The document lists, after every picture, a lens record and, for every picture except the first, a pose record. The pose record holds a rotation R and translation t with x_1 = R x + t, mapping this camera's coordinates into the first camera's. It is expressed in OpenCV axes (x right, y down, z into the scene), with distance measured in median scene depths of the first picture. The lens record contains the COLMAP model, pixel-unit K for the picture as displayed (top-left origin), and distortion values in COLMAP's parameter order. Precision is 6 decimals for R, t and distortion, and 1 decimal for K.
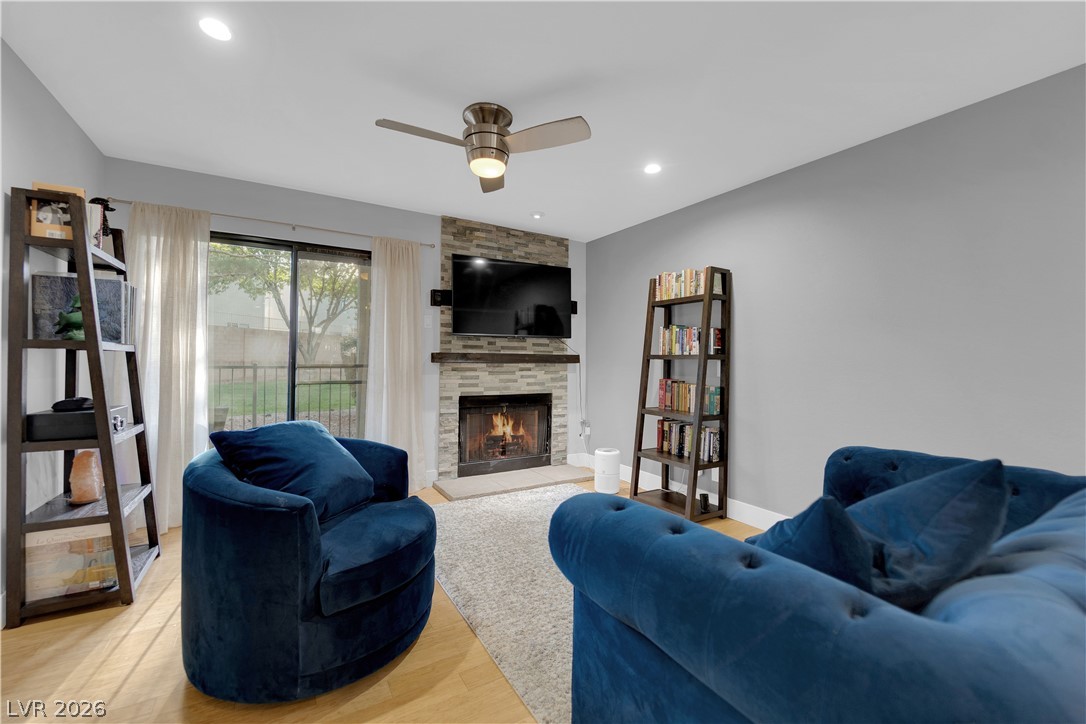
lens RADIAL K [[437.5, 0, 541.8], [0, 437.5, 357.5], [0, 0, 1]] dist [-0.011587, -0.003000]
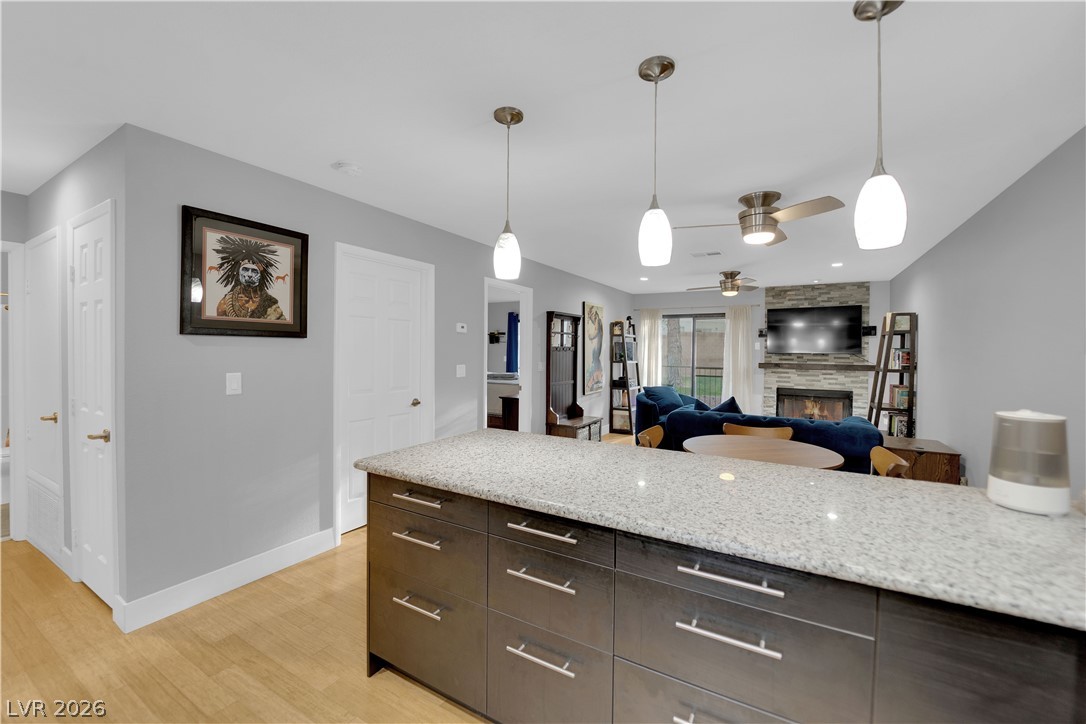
lens RADIAL K [[437.5, 0, 543.0], [0, 437.5, 354.0], [0, 0, 1]] dist [-0.011587, -0.003000]
pose [[0.477849, 0.003862, -0.878434, 1.017962], [-0.000868, 0.999992, 0.003924, -0.059264], [0.878442, -0.001113, 0.477848, -0.751194]]
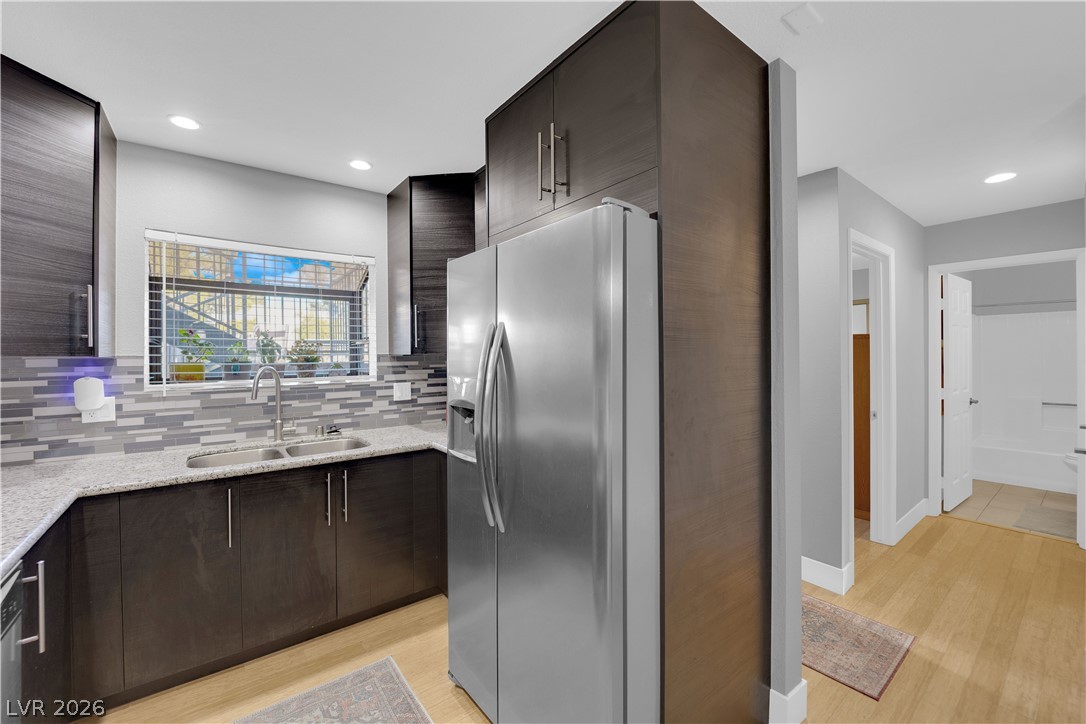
lens RADIAL K [[437.5, 0, 543.9], [0, 437.5, 354.0], [0, 0, 1]] dist [-0.011587, -0.003000]
pose [[-0.993266, -0.002282, -0.115838, 0.927702], [-0.001748, 0.999987, -0.004717, -0.059932], [0.115847, -0.004483, -0.993257, -0.554787]]
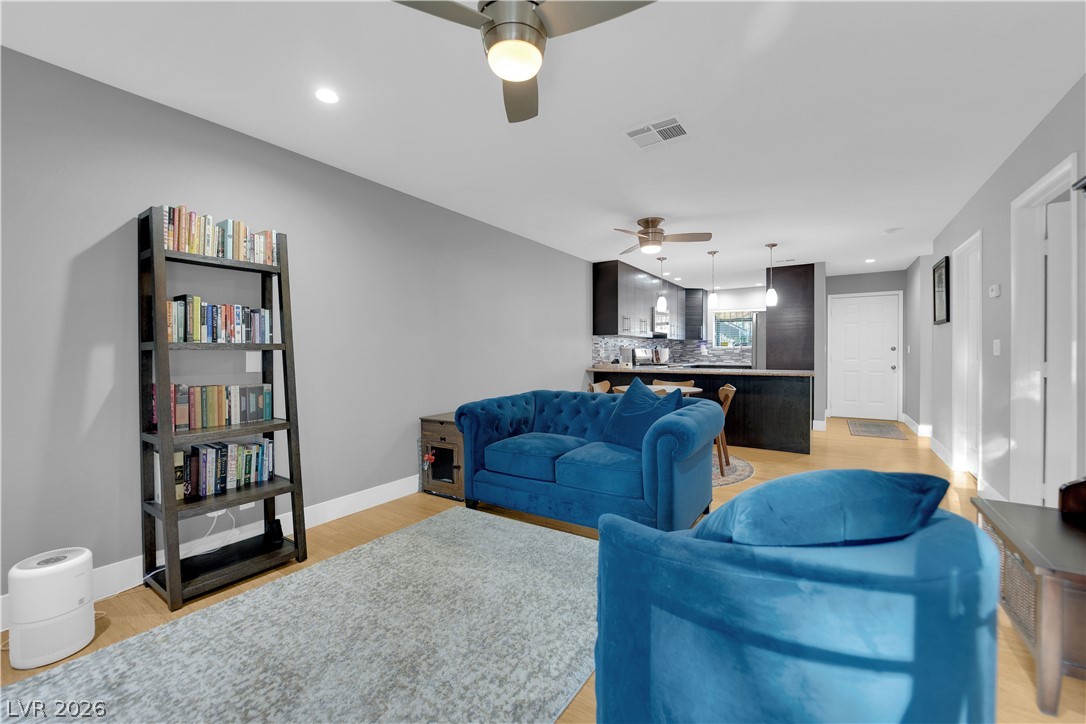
lens RADIAL K [[437.5, 0, 540.9], [0, 437.5, 355.4], [0, 0, 1]] dist [-0.011587, -0.003000]
pose [[-0.428114, -0.015547, 0.903591, -0.478084], [-0.006416, 0.999879, 0.014164, 0.000112], [-0.903702, 0.000267, -0.428162, 0.798382]]
